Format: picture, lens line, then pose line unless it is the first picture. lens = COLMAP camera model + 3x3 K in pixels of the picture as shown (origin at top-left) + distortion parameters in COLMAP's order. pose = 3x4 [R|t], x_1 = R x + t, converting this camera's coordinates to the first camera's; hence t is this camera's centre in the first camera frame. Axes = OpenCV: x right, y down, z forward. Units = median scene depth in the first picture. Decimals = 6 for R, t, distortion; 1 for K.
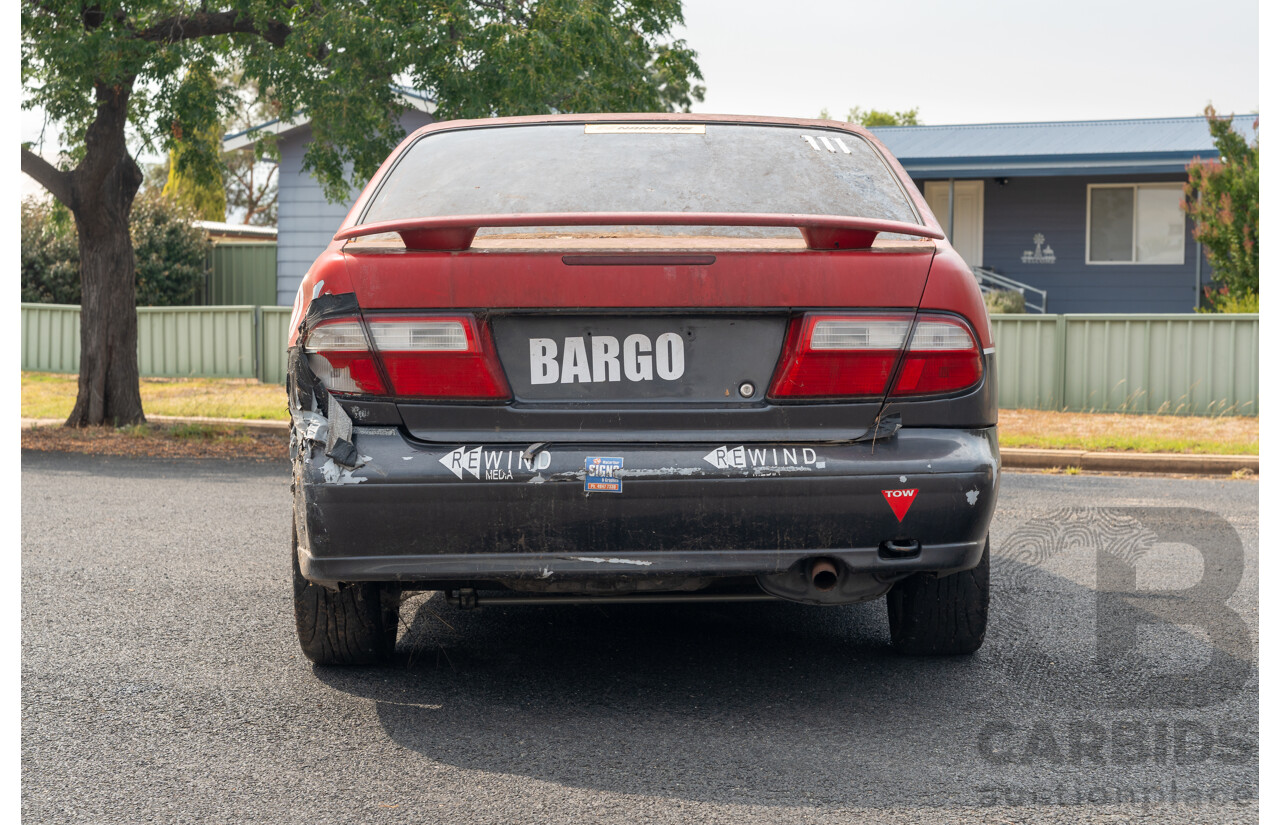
lens RADIAL K [[2640.1, 0, 640.0], [0, 2640.1, 412.5], [0, 0, 1]] dist [0.036044, -0.072816]
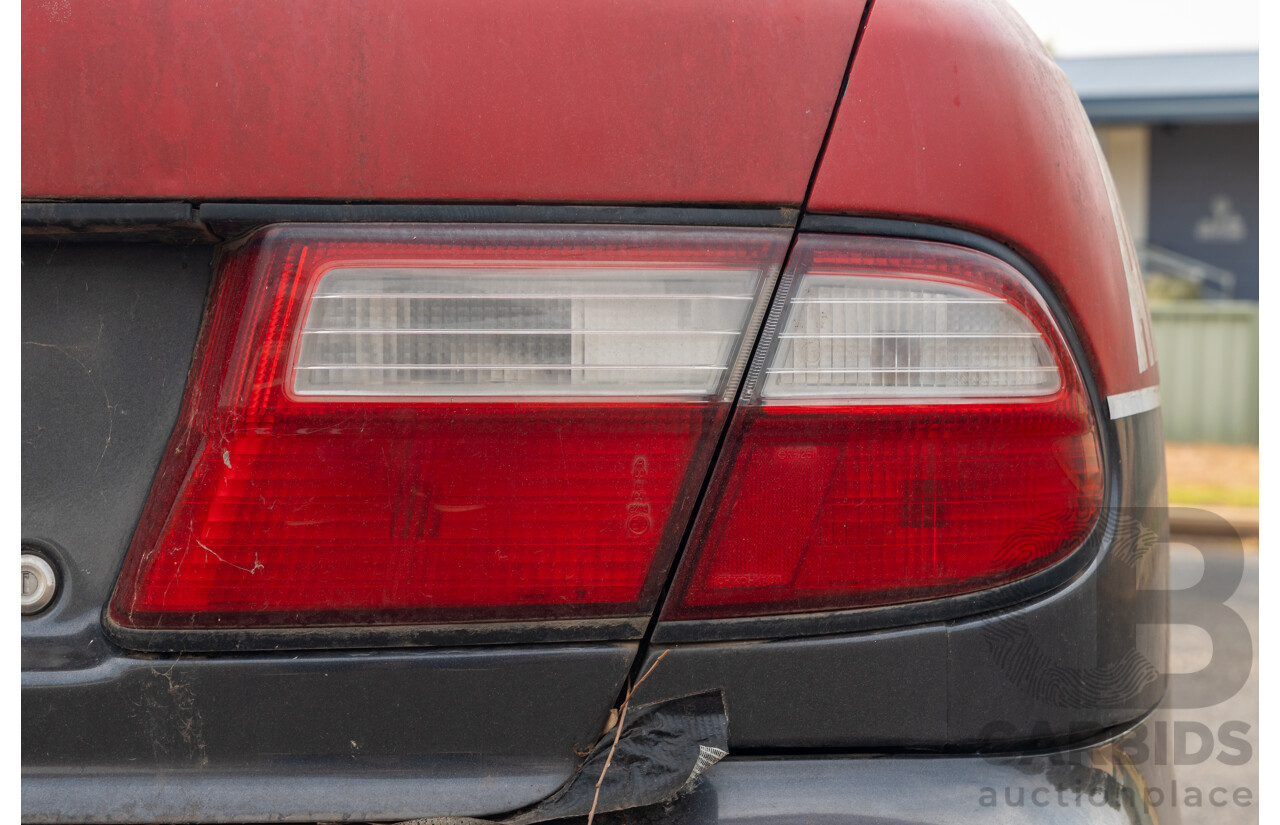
lens RADIAL K [[3083.8, 0, 640.0], [0, 3083.8, 412.5], [0, 0, 1]] dist [-0.004942, -0.071140]
pose [[0.999422, 0.003252, -0.033842, 0.100452], [-0.003384, 0.999987, -0.003847, -0.021844], [0.033829, 0.003959, 0.999420, 0.746055]]
